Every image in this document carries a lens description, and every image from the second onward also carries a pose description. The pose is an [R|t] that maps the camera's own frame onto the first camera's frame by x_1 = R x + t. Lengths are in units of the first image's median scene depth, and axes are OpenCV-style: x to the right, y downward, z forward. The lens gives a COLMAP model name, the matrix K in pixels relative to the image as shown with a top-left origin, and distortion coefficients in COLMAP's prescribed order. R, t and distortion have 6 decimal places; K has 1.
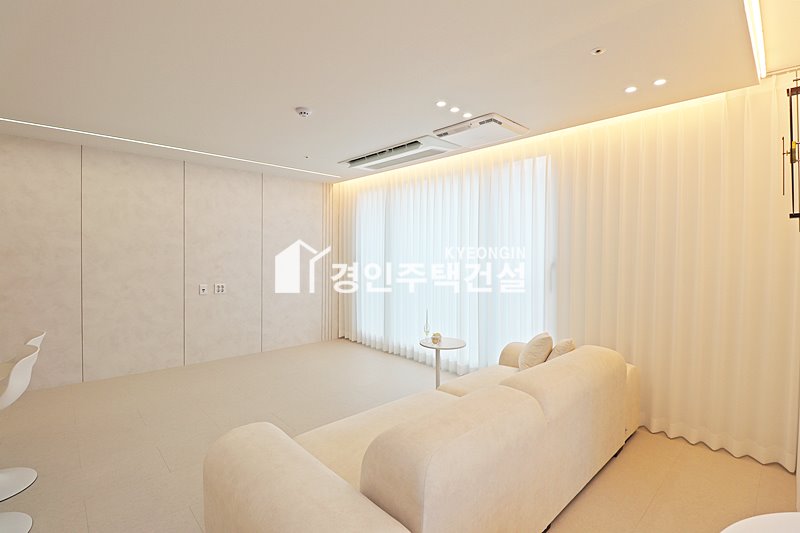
lens RADIAL K [[369.9, 0, 402.0], [0, 369.9, 261.3], [0, 0, 1]] dist [-0.007037, -0.008653]
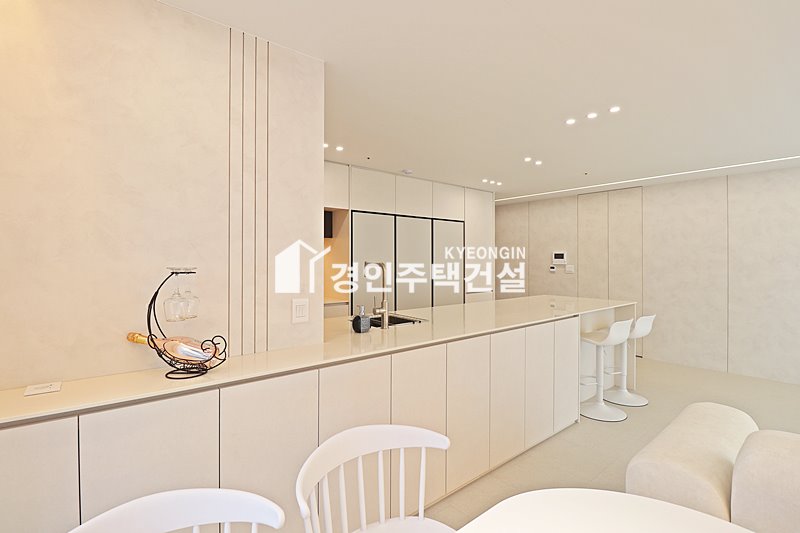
lens RADIAL K [[369.9, 0, 397.0], [0, 369.9, 261.0], [0, 0, 1]] dist [-0.007037, -0.008653]
pose [[-0.070119, -0.010195, -0.997487, 0.377608], [-0.019620, 0.999768, -0.008839, -0.001647], [0.997346, 0.018950, -0.070303, -0.003668]]
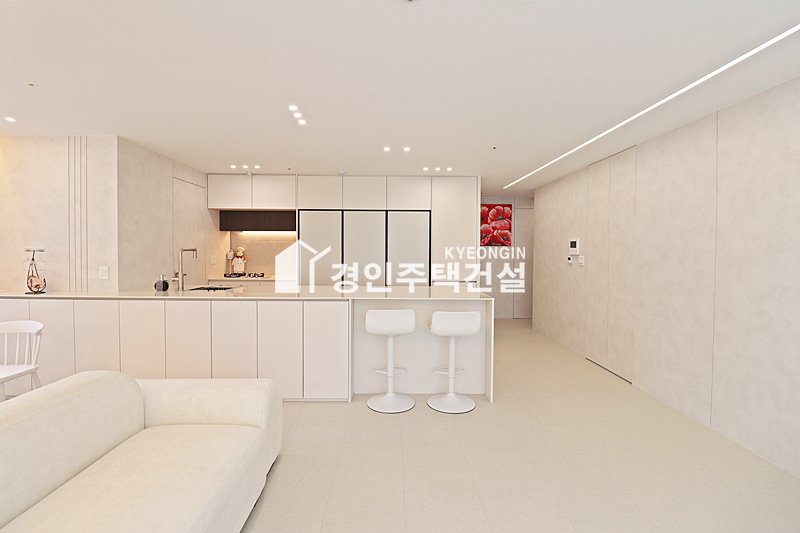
lens RADIAL K [[369.9, 0, 401.5], [0, 369.9, 259.2], [0, 0, 1]] dist [-0.007037, -0.008653]
pose [[-0.665532, -0.000091, -0.746369, 0.101970], [-0.028018, 0.999298, 0.024861, -0.014519], [0.745843, 0.037458, -0.665068, 0.952408]]
